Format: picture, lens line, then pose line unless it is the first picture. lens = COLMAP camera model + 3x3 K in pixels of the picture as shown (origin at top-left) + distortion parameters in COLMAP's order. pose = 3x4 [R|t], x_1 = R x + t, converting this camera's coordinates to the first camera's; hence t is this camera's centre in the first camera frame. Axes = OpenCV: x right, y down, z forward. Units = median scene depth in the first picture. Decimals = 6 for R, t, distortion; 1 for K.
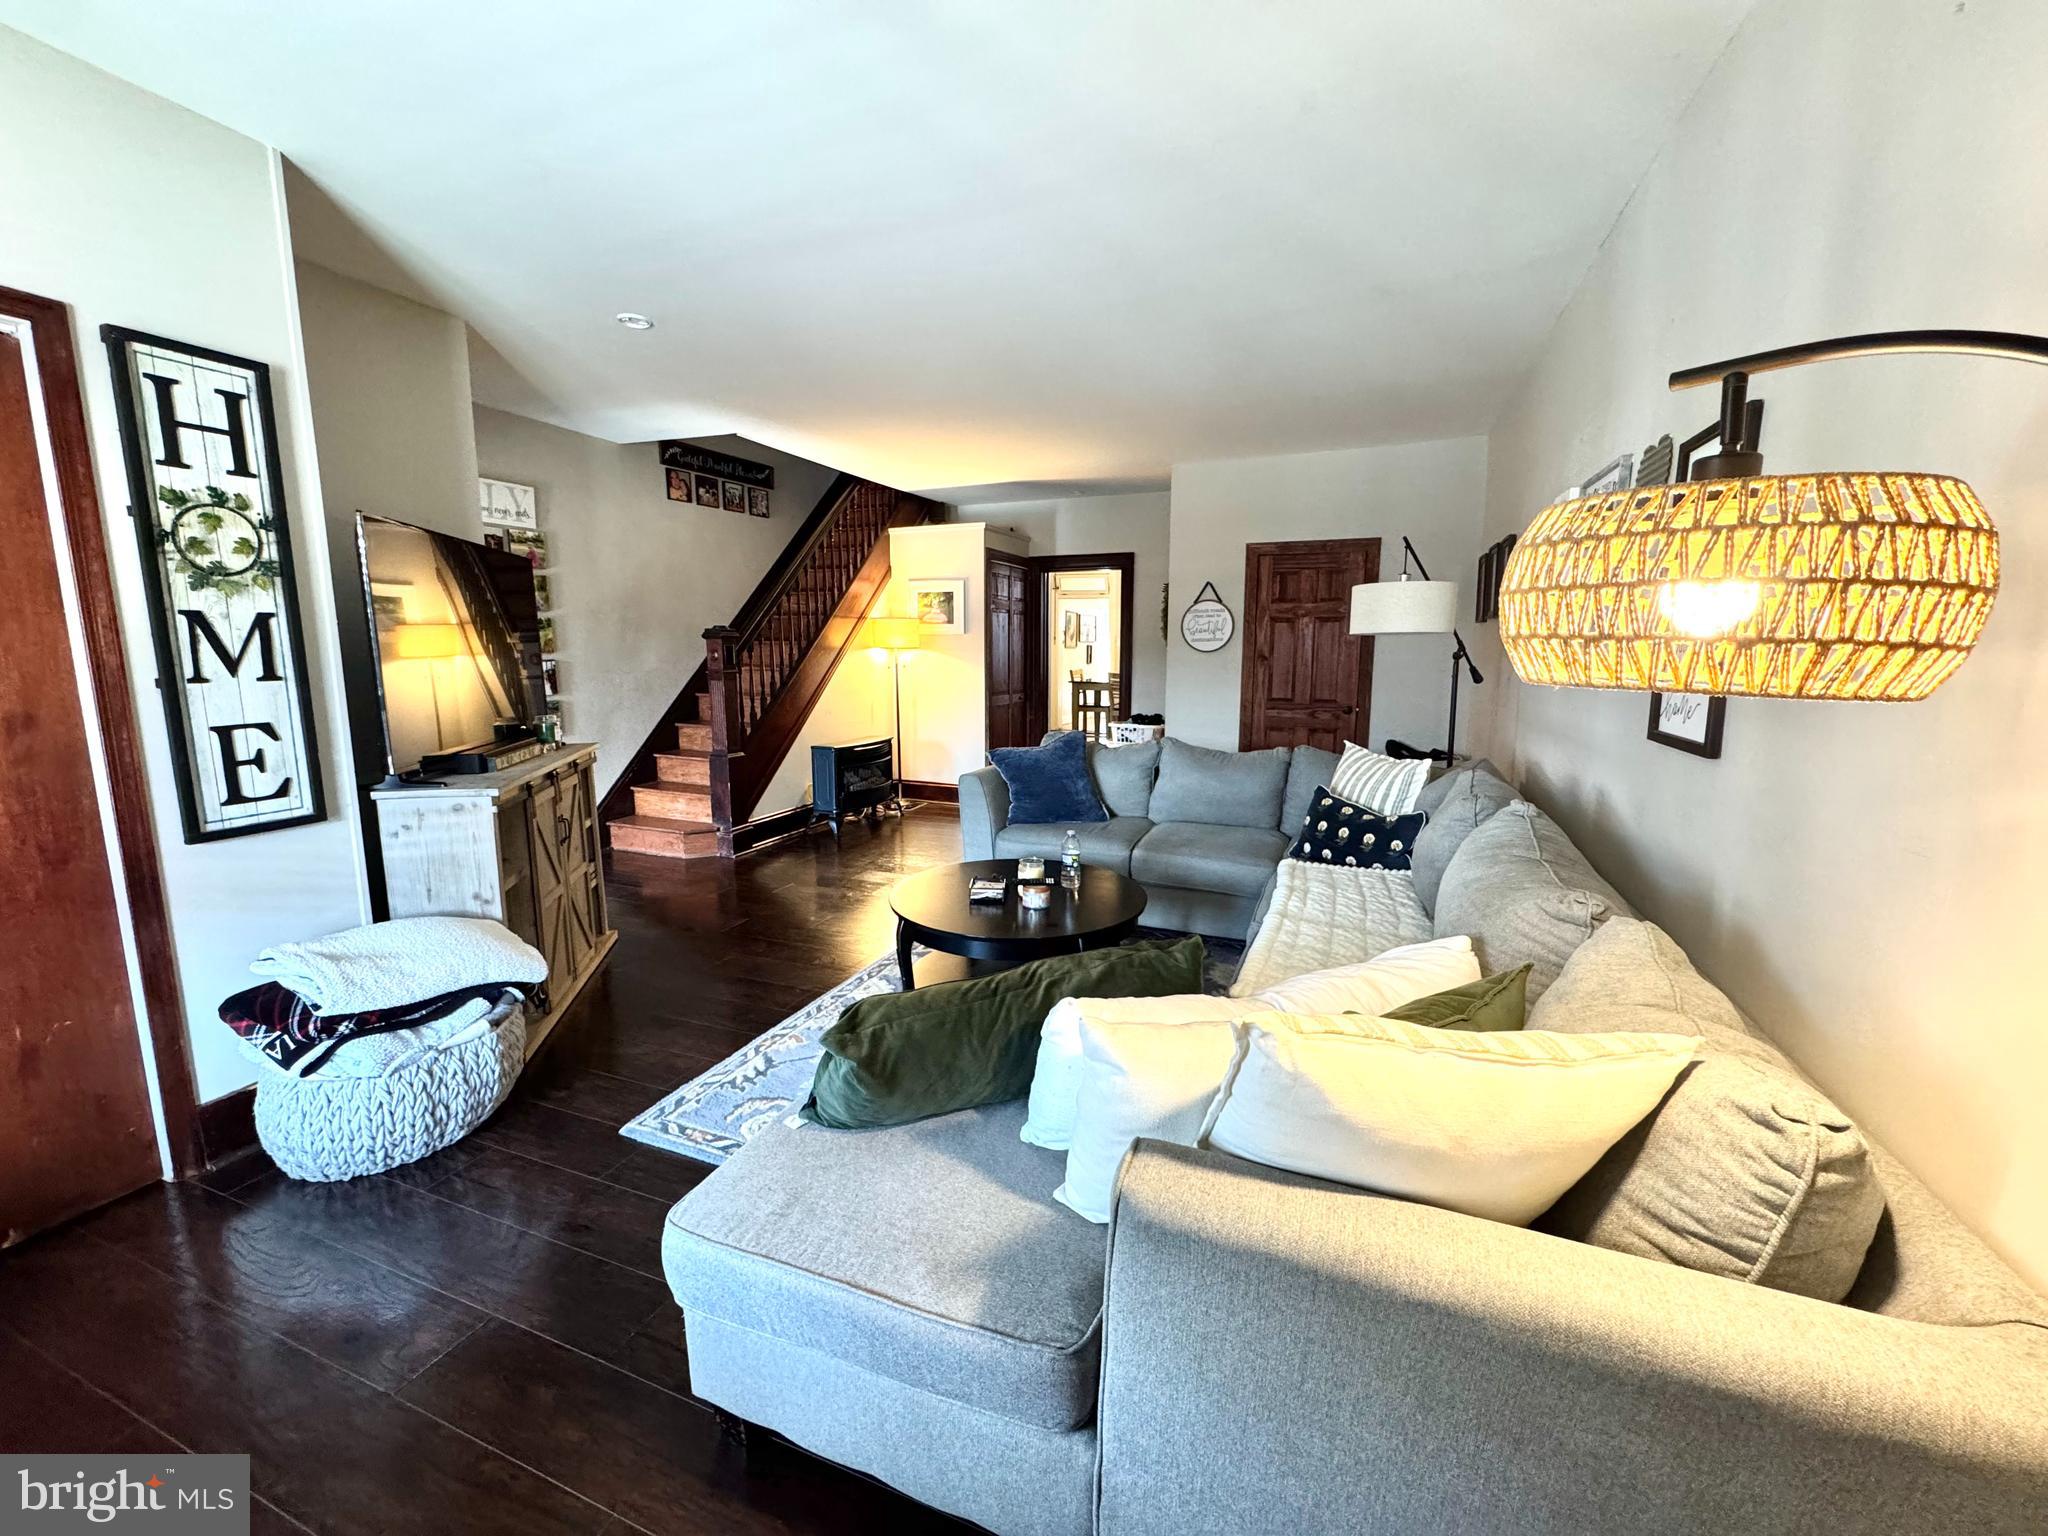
lens RADIAL K [[821.3, 0, 1029.3], [0, 821.3, 769.7], [0, 0, 1]] dist [-0.001722, 0.000390]
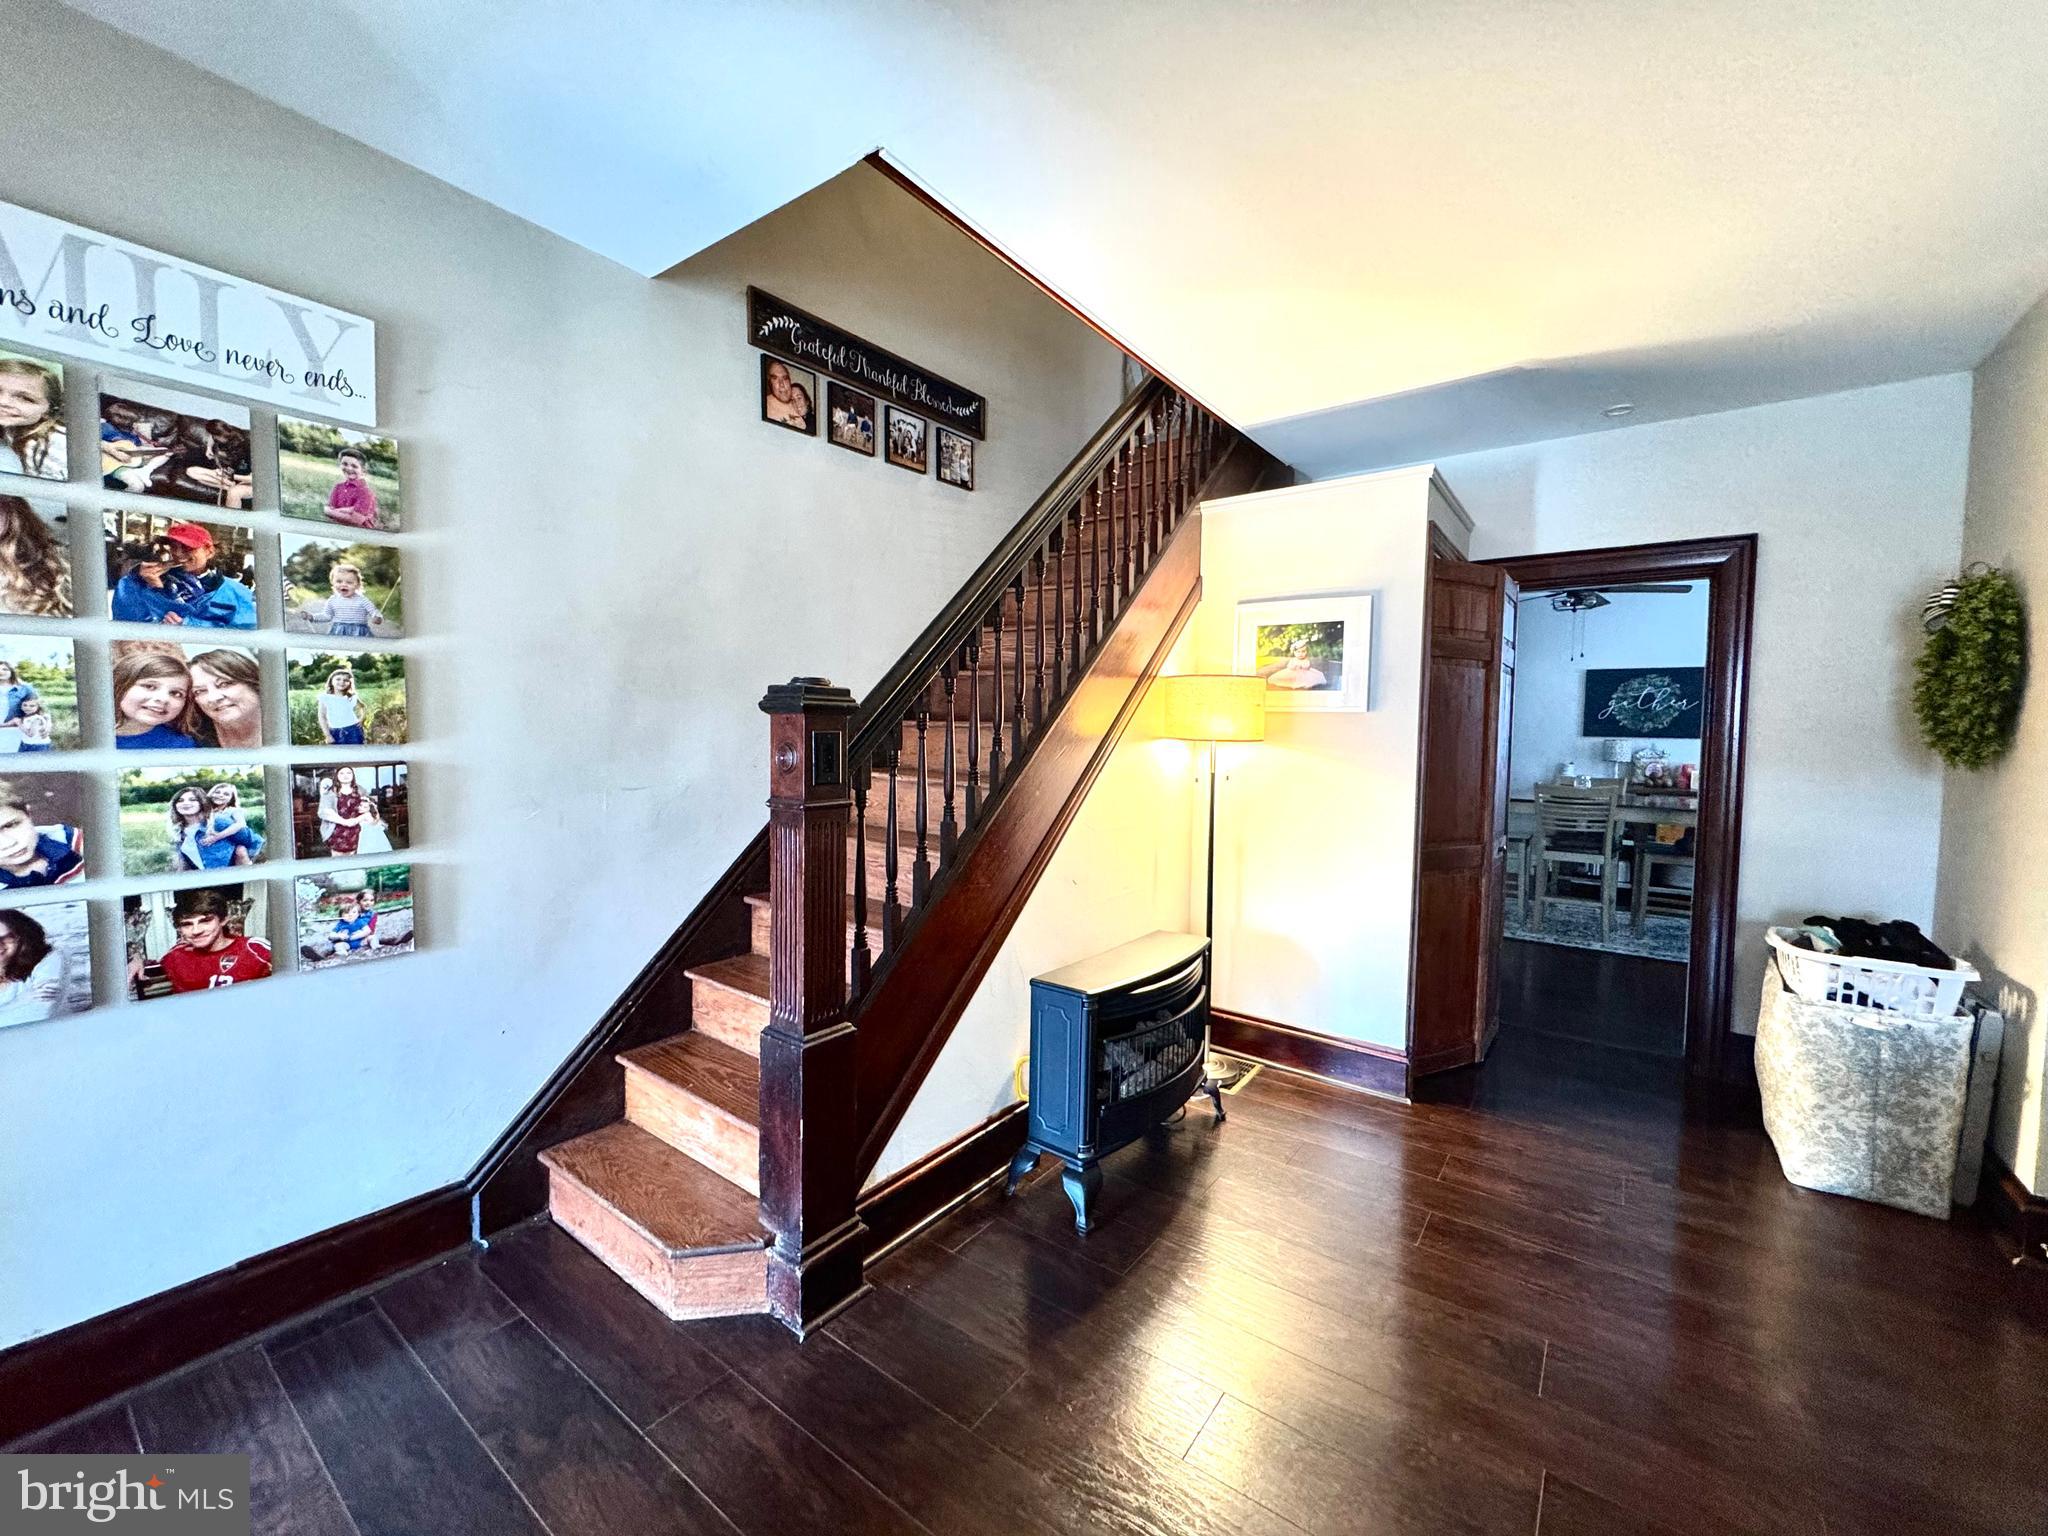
lens RADIAL K [[821.3, 0, 1020.8], [0, 821.3, 766.3], [0, 0, 1]] dist [-0.001722, 0.000390]
pose [[0.964880, 0.024153, -0.261580, -0.162852], [-0.051985, 0.993628, -0.100009, -0.089860], [0.257498, 0.110095, 0.959986, 0.583231]]
